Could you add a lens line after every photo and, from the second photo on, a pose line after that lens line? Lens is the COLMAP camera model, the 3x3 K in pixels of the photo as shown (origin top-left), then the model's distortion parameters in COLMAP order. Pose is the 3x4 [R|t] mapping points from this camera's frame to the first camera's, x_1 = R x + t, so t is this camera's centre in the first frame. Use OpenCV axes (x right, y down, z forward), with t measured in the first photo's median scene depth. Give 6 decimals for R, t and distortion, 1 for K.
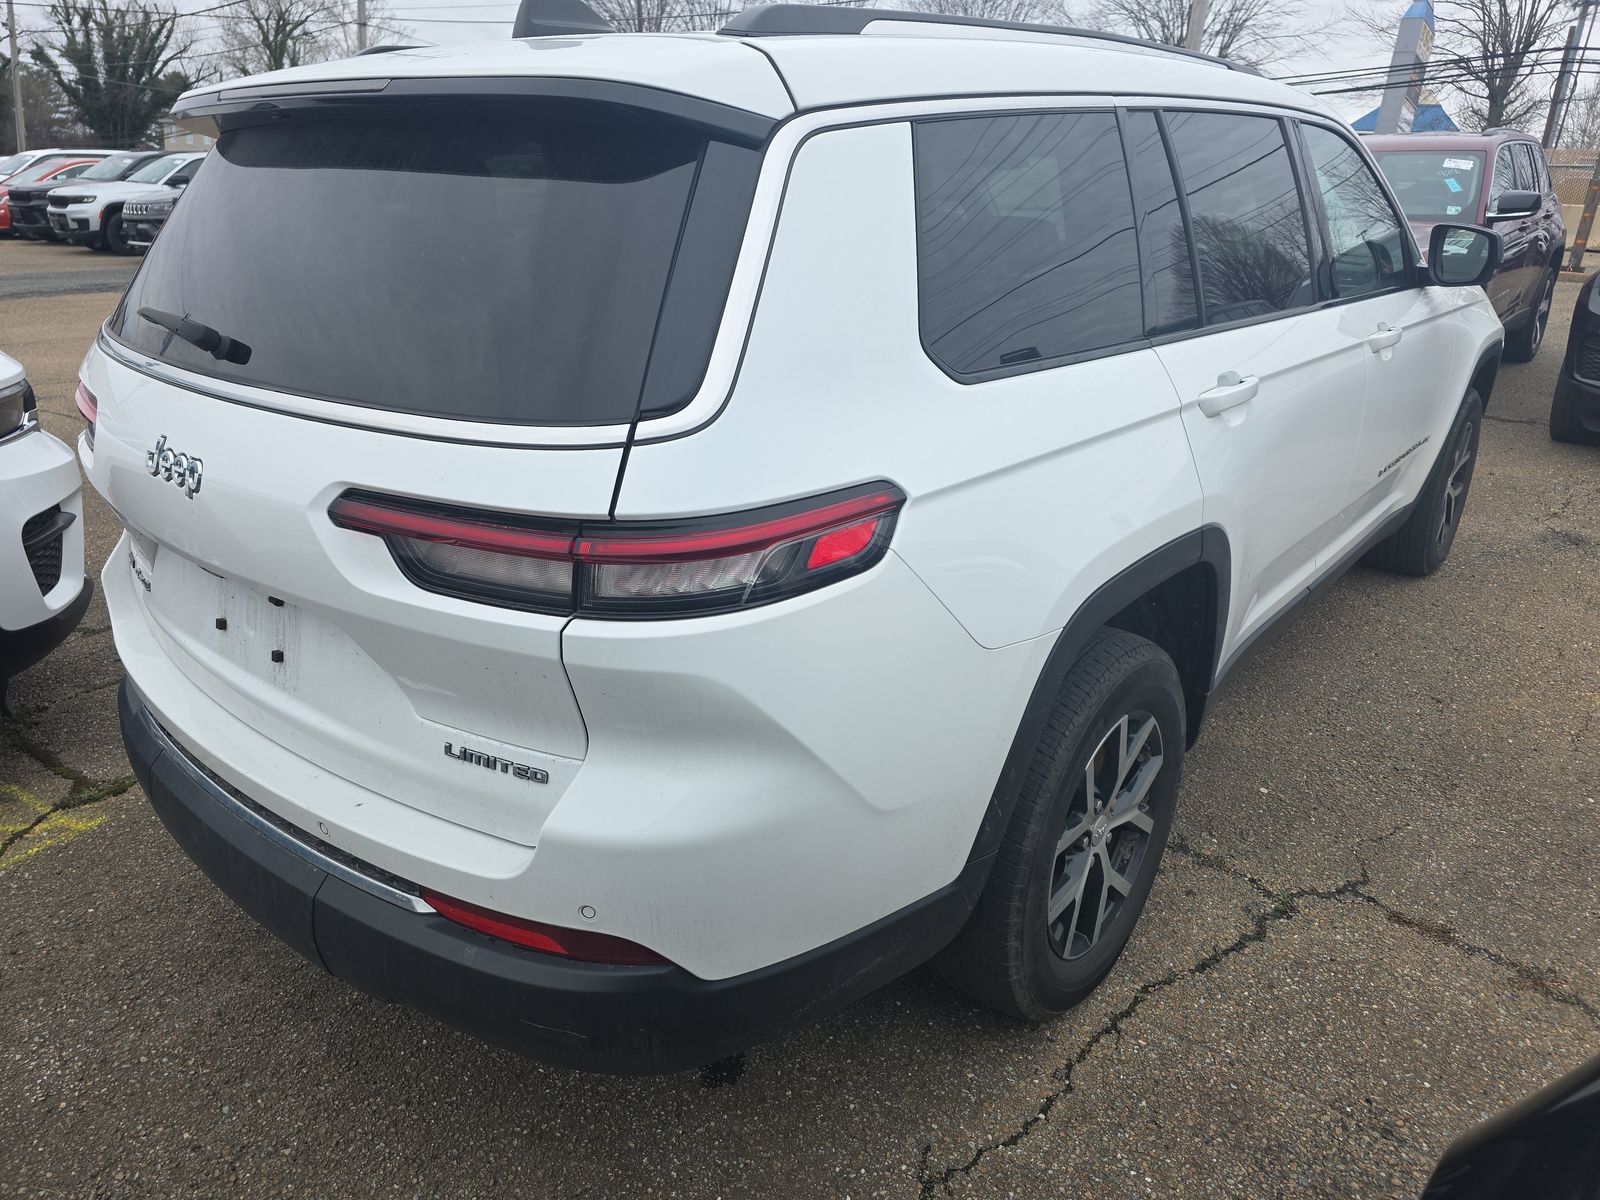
lens RADIAL K [[1058.7, 0, 809.3], [0, 1058.7, 602.3], [0, 0, 1]] dist [0.058866, -0.047063]
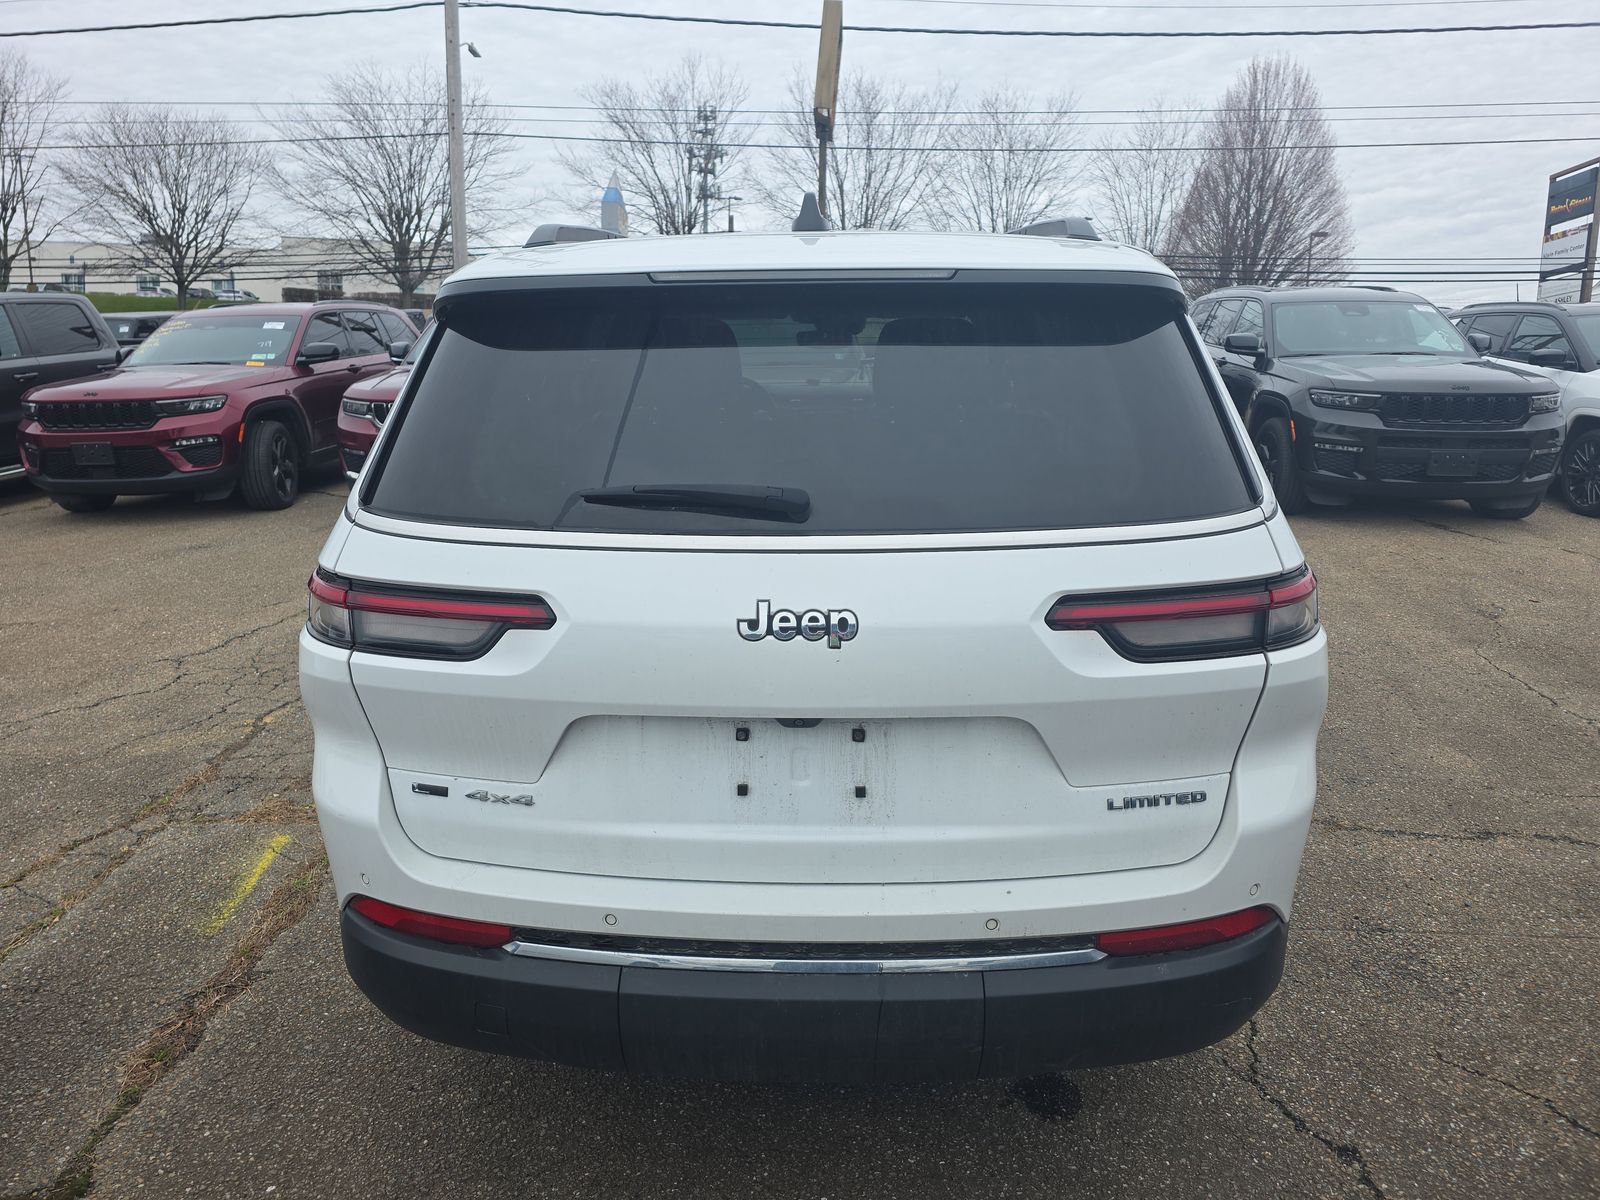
lens RADIAL K [[1058.7, 0, 809.3], [0, 1058.7, 602.3], [0, 0, 1]] dist [0.058866, -0.047063]
pose [[0.796076, -0.165253, 0.582197, -1.279885], [0.238793, 0.969716, -0.051269, -0.101367], [-0.556094, 0.179839, 0.811429, 0.187679]]
